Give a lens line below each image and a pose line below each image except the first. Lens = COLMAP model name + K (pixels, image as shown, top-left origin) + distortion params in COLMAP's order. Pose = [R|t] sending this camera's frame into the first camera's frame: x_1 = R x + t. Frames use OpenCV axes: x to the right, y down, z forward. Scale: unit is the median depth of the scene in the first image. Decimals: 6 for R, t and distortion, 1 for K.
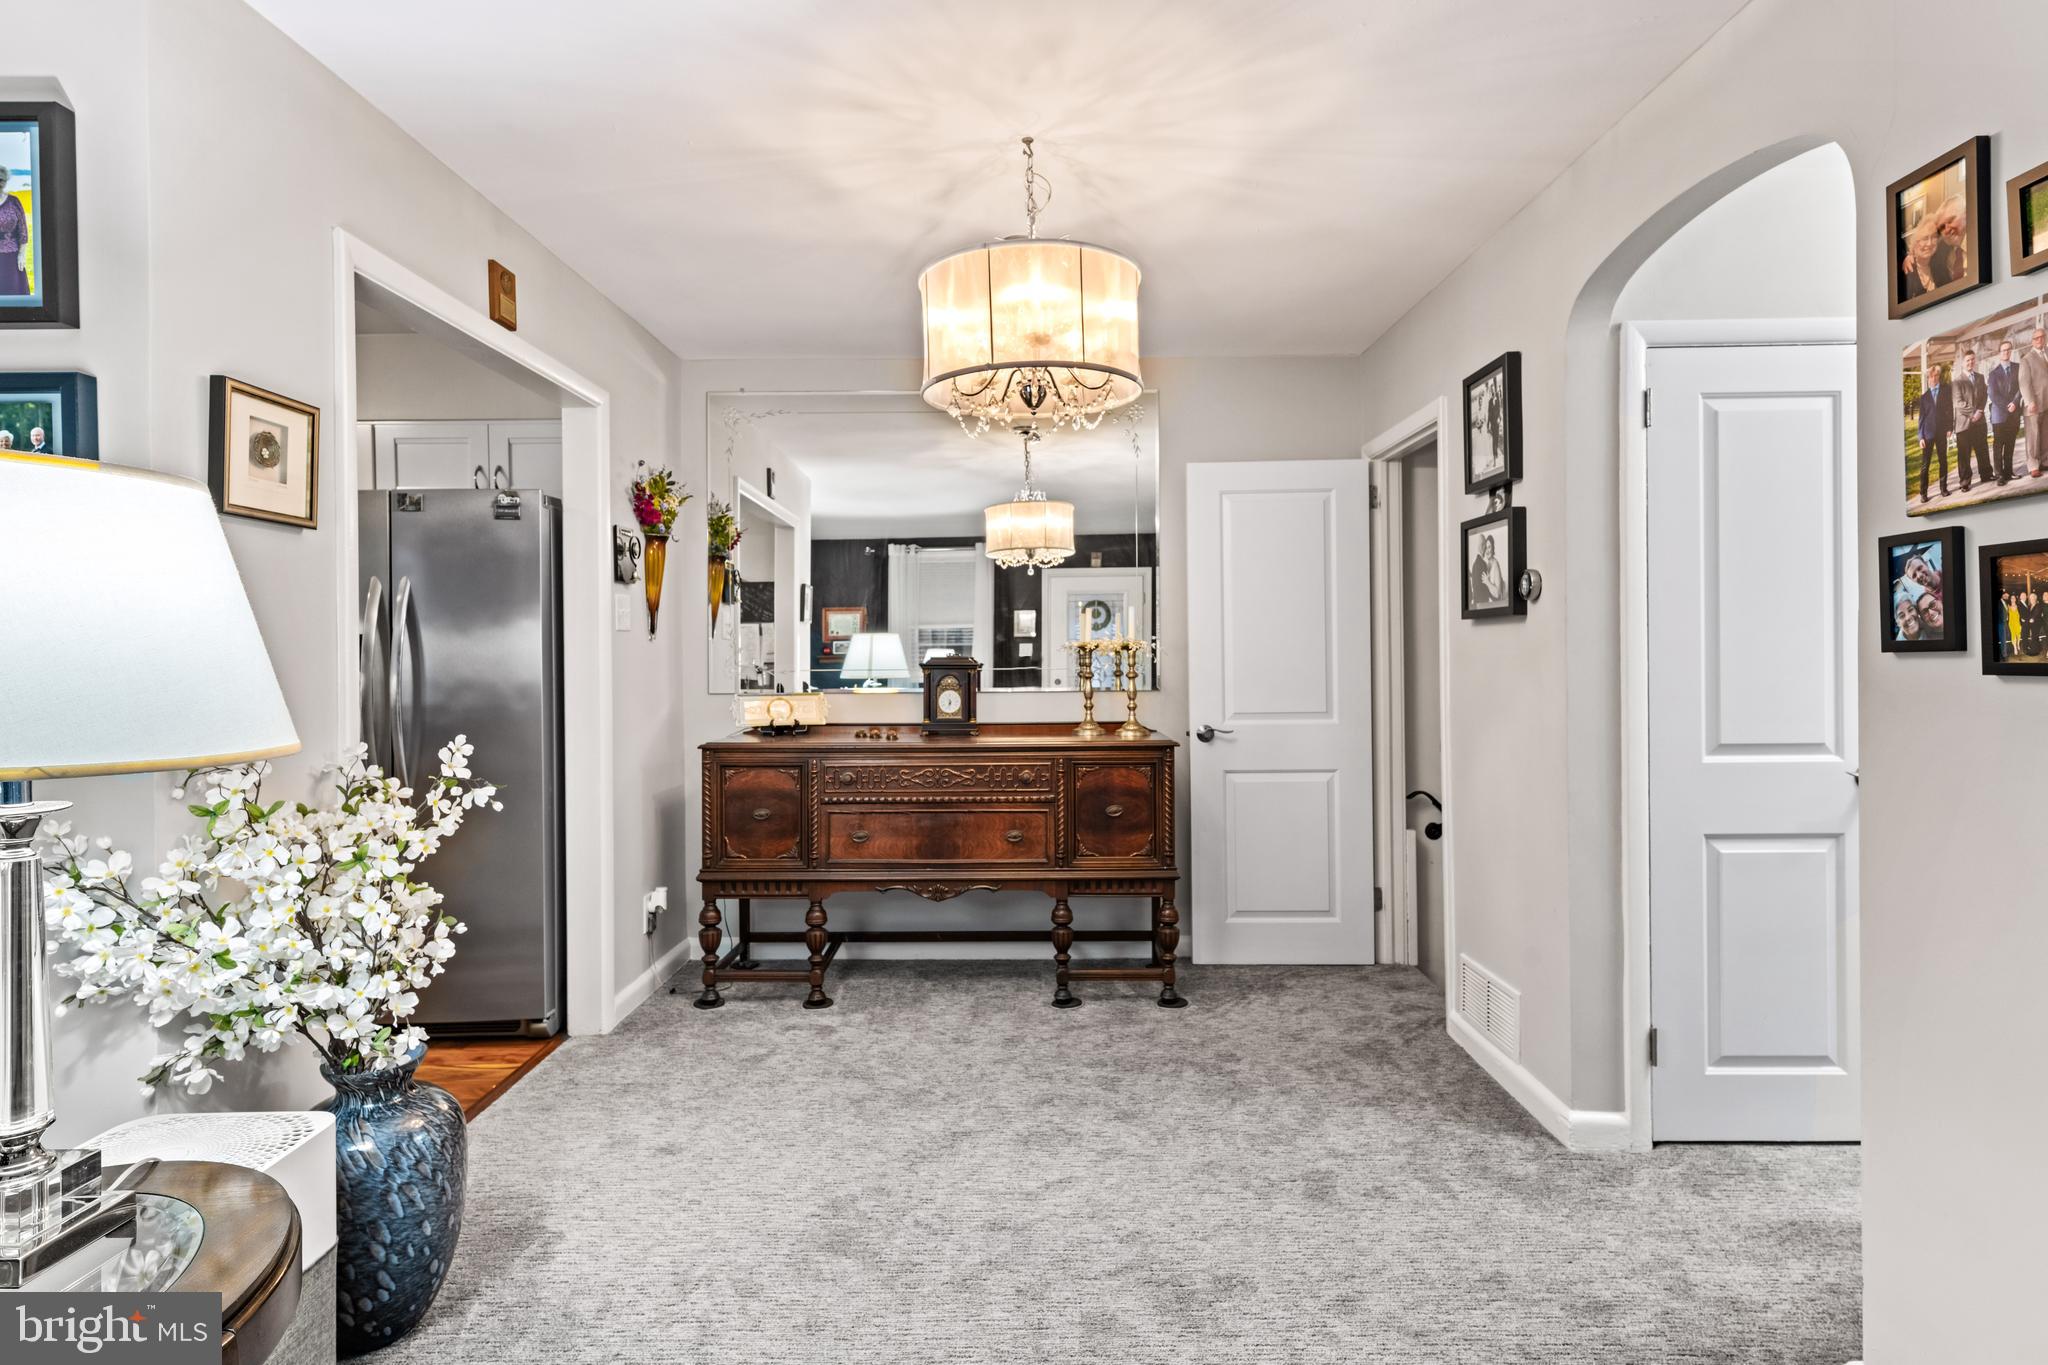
lens RADIAL K [[1050.9, 0, 1021.0], [0, 1050.9, 664.1], [0, 0, 1]] dist [0.012504, -0.002202]
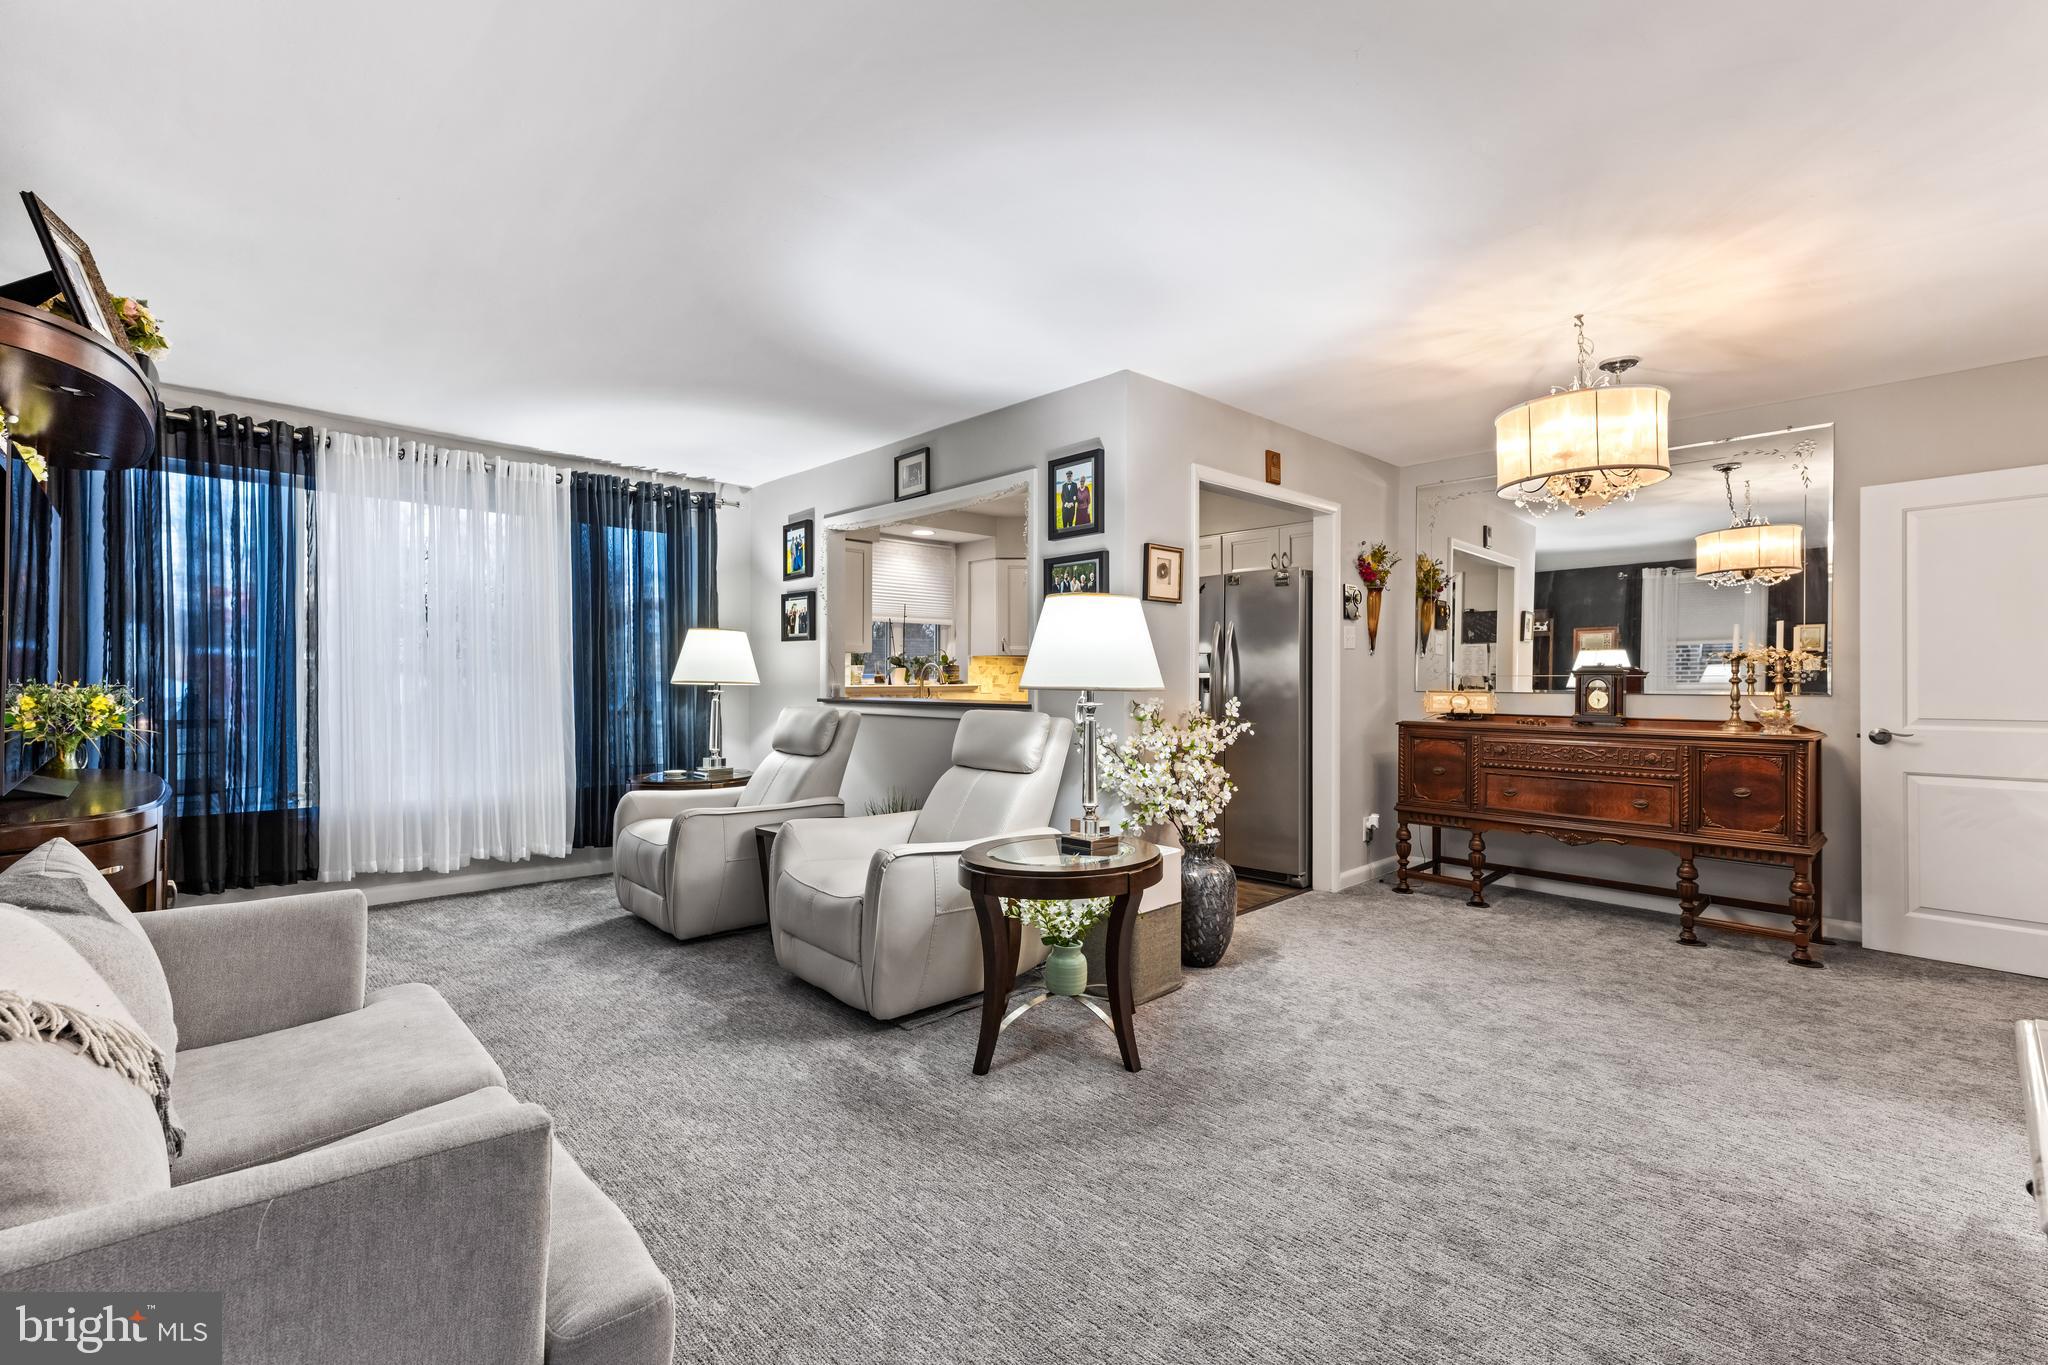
lens RADIAL K [[890.0, 0, 1031.3], [0, 890.0, 677.2], [0, 0, 1]] dist [0.003170, 0.000005]
pose [[0.702405, 0.007222, -0.711741, 0.359273], [-0.010741, 0.999942, -0.000454, 0.025742], [0.711697, 0.007964, 0.702442, -0.435838]]
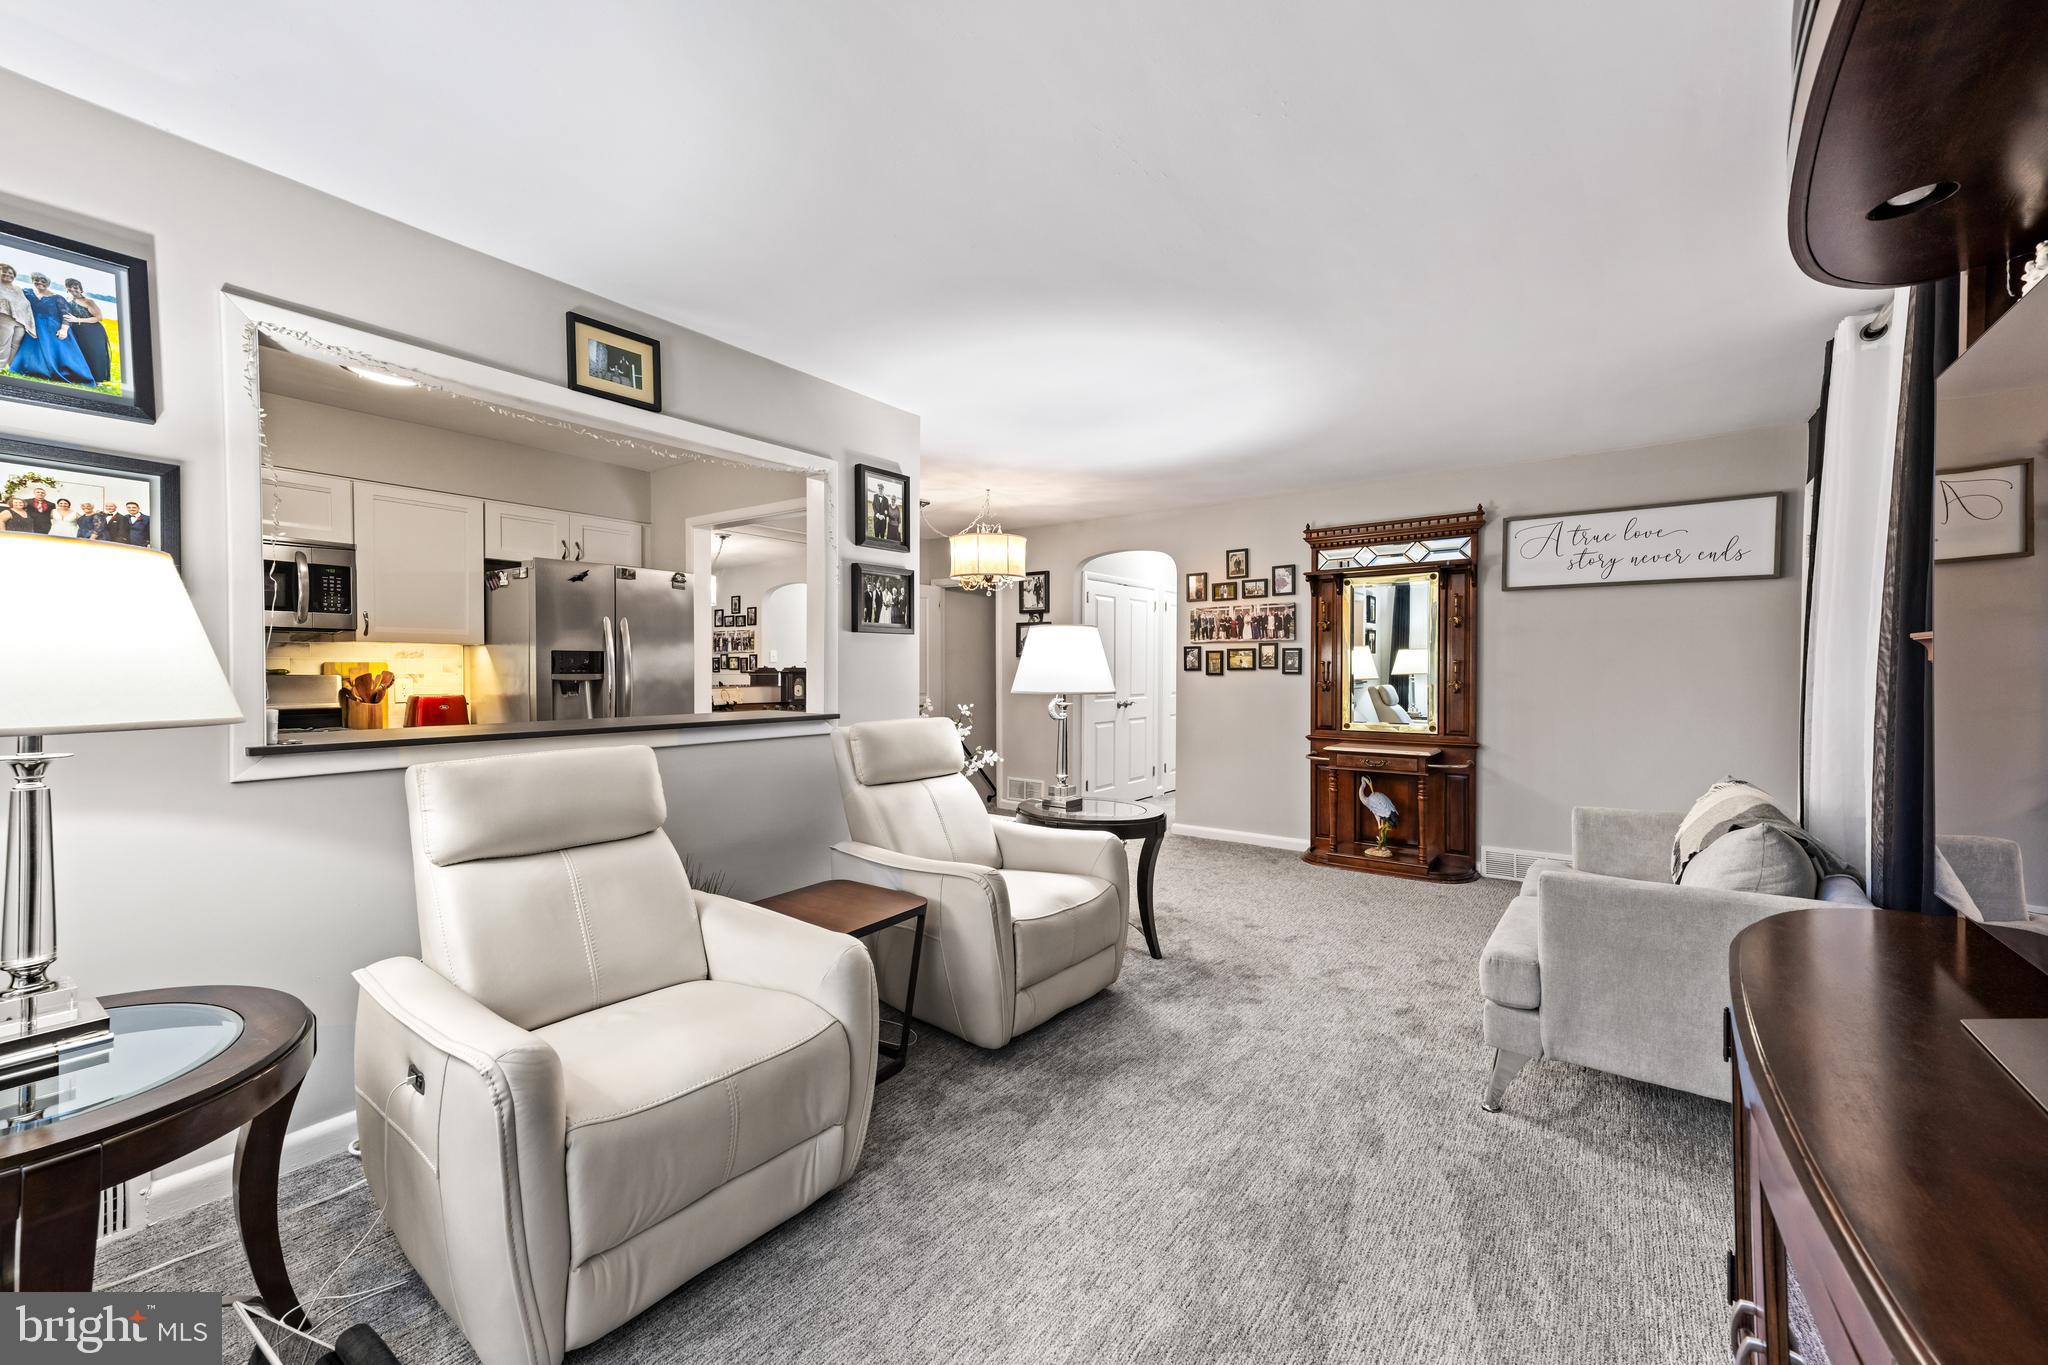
lens RADIAL K [[797.8, 0, 1018.4], [0, 797.8, 682.7], [0, 0, 1]] dist [0.021286, 0.000047]
pose [[0.596506, -0.006148, 0.802585, -1.634036], [-0.003679, 0.999939, 0.010394, 0.006244], [-0.802600, -0.009153, 0.596447, -0.358035]]
